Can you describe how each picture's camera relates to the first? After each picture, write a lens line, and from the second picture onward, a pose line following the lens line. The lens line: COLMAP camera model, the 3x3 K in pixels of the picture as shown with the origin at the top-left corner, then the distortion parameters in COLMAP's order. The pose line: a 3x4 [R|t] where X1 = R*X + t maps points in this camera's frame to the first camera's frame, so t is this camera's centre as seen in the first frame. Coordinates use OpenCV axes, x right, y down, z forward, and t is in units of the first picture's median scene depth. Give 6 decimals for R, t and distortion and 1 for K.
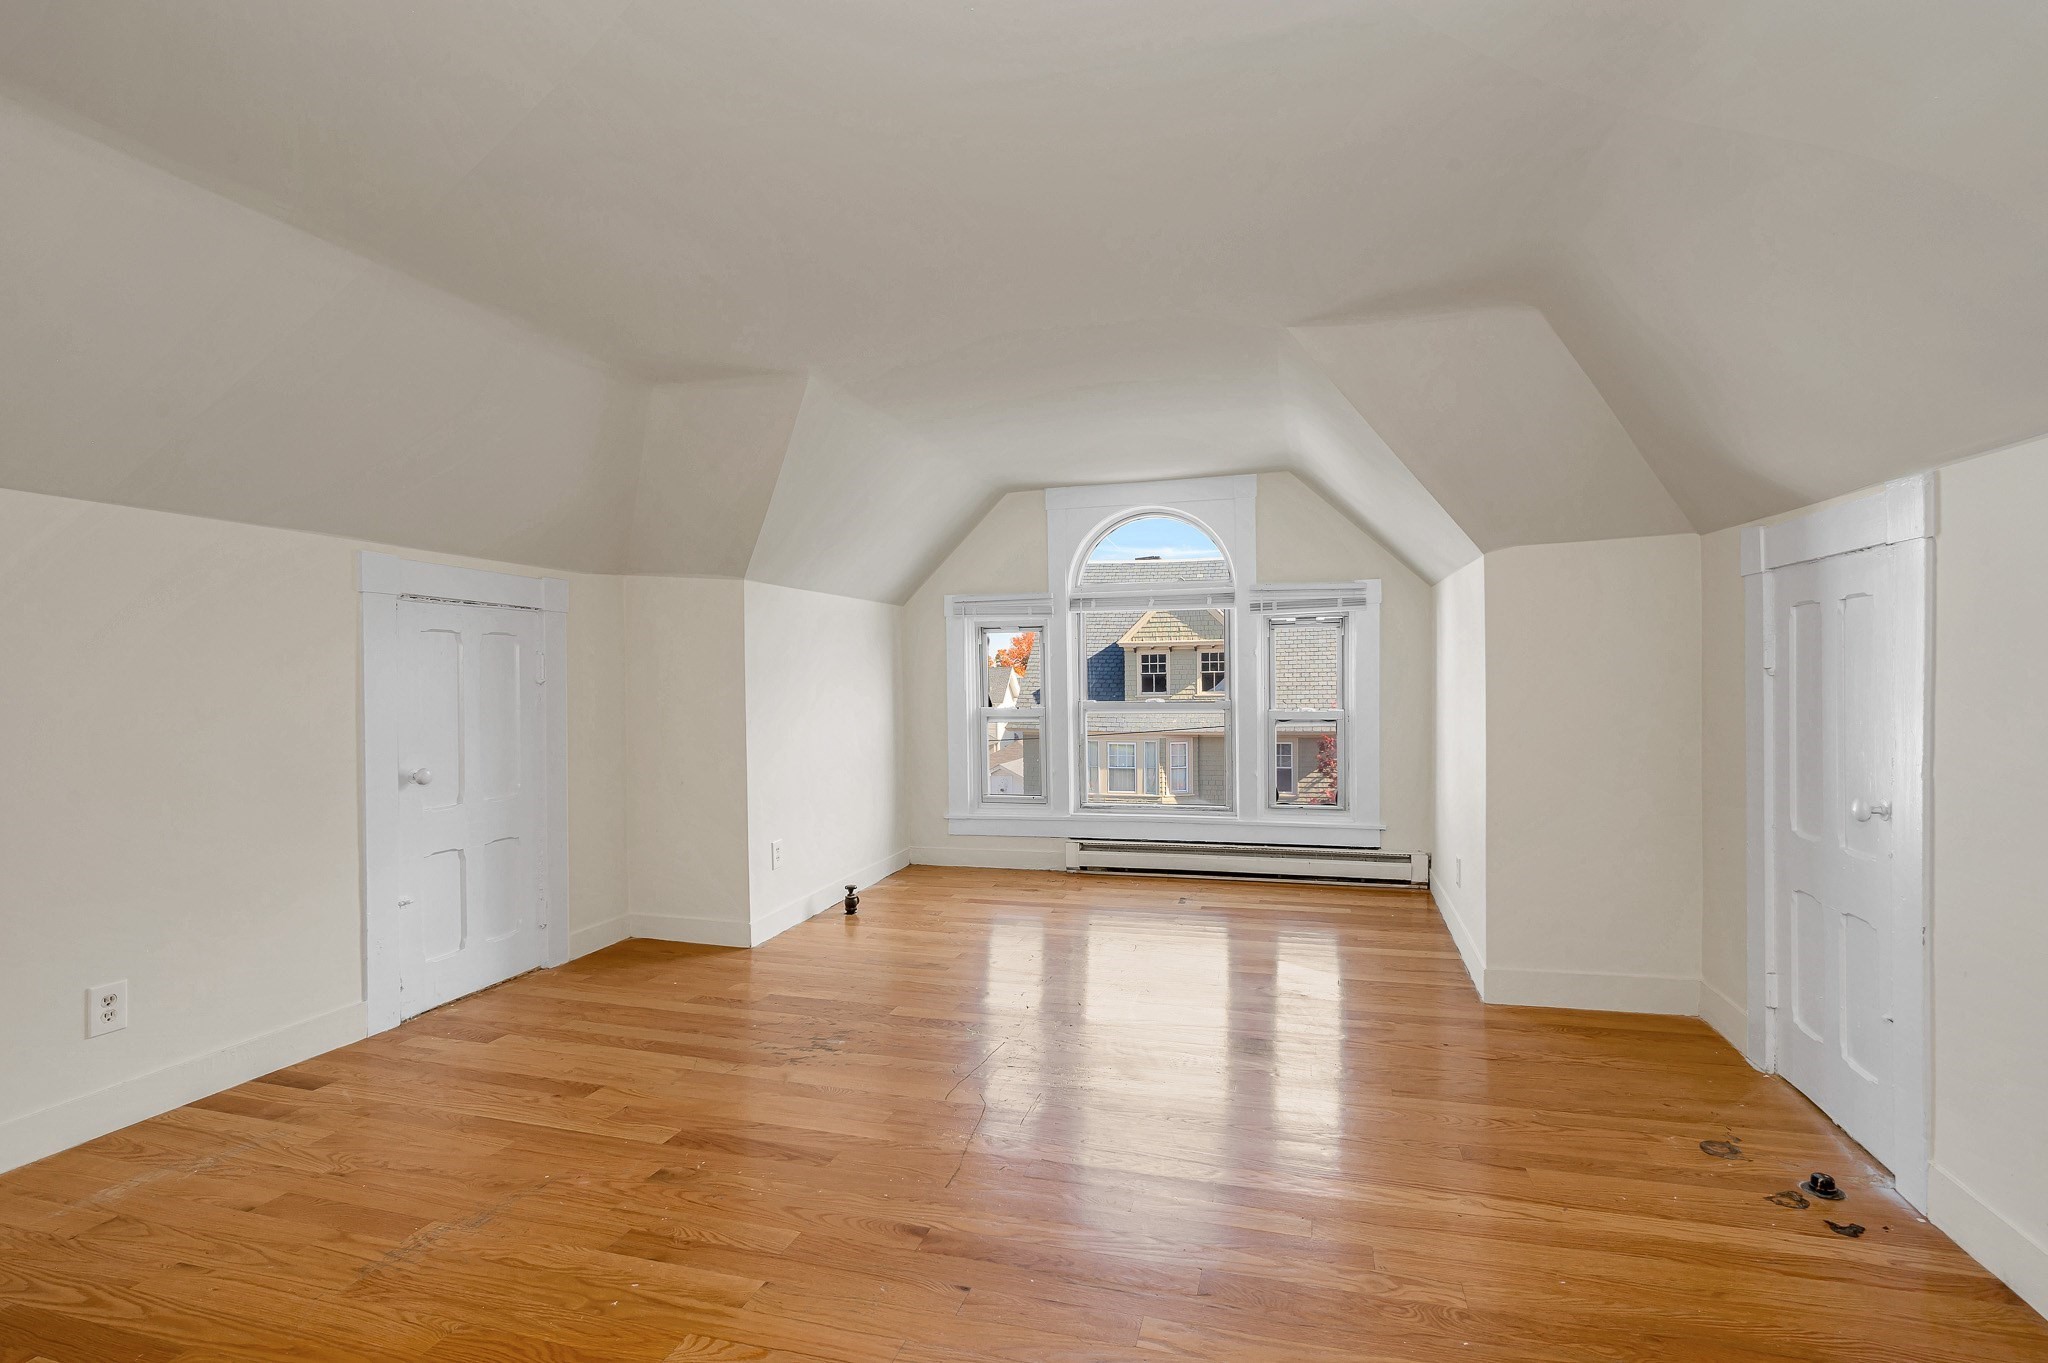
lens RADIAL K [[961.5, 0, 1024.0], [0, 961.5, 681.5], [0, 0, 1]] dist [-0.000436, -0.000348]
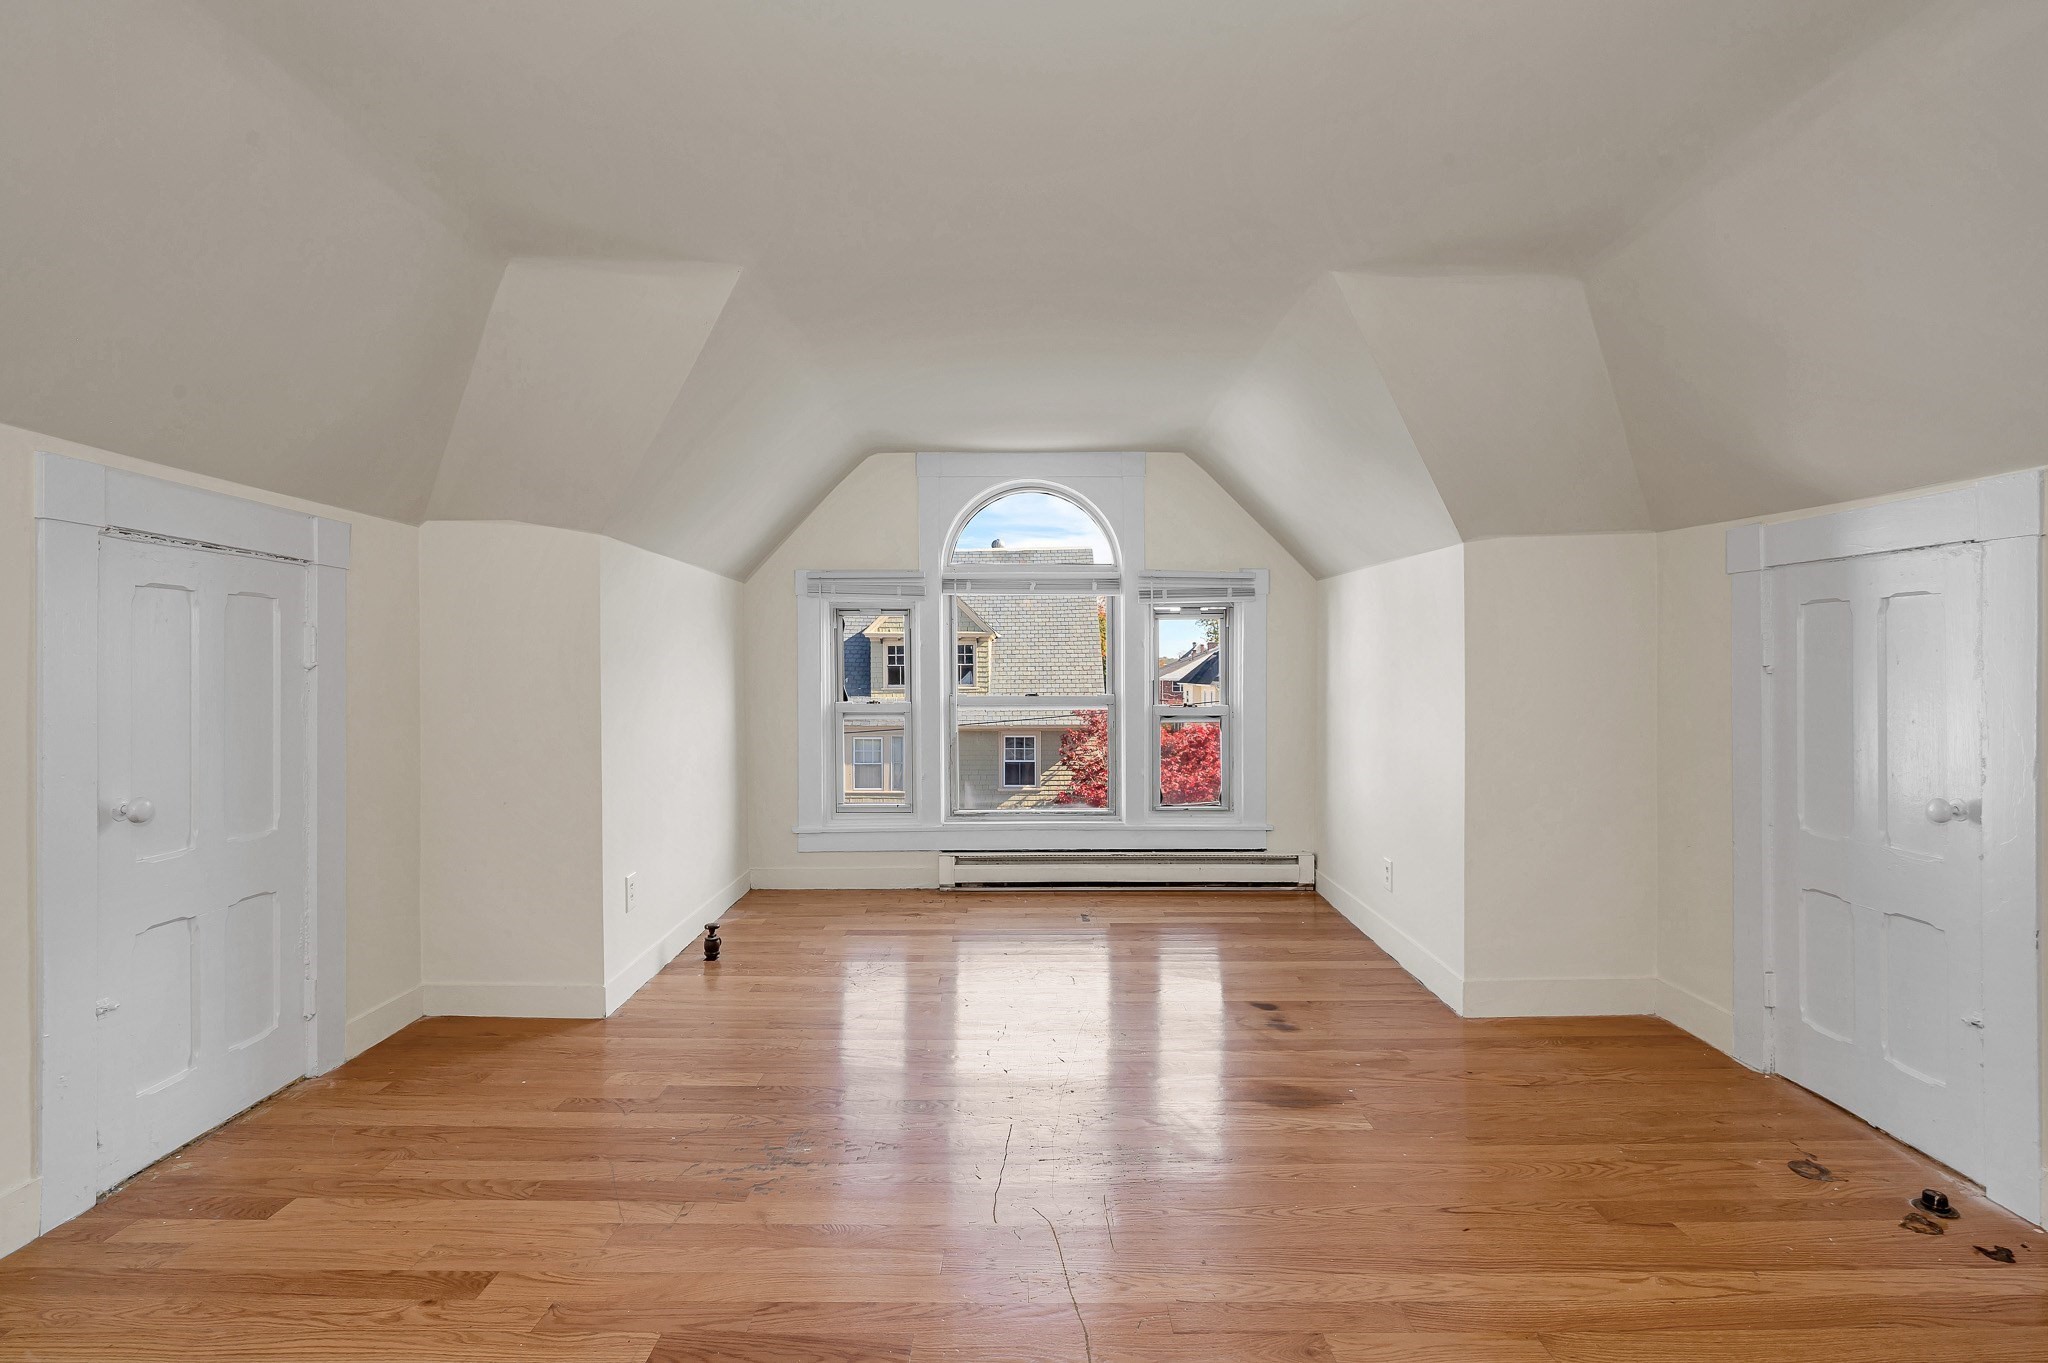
lens RADIAL K [[978.4, 0, 997.8], [0, 978.4, 667.1], [0, 0, 1]] dist [-0.000308, 0.000114]
pose [[0.964513, 0.011080, 0.263804, -0.204342], [-0.009283, 0.999924, -0.008059, 0.002208], [-0.263873, 0.005324, 0.964543, 0.179447]]
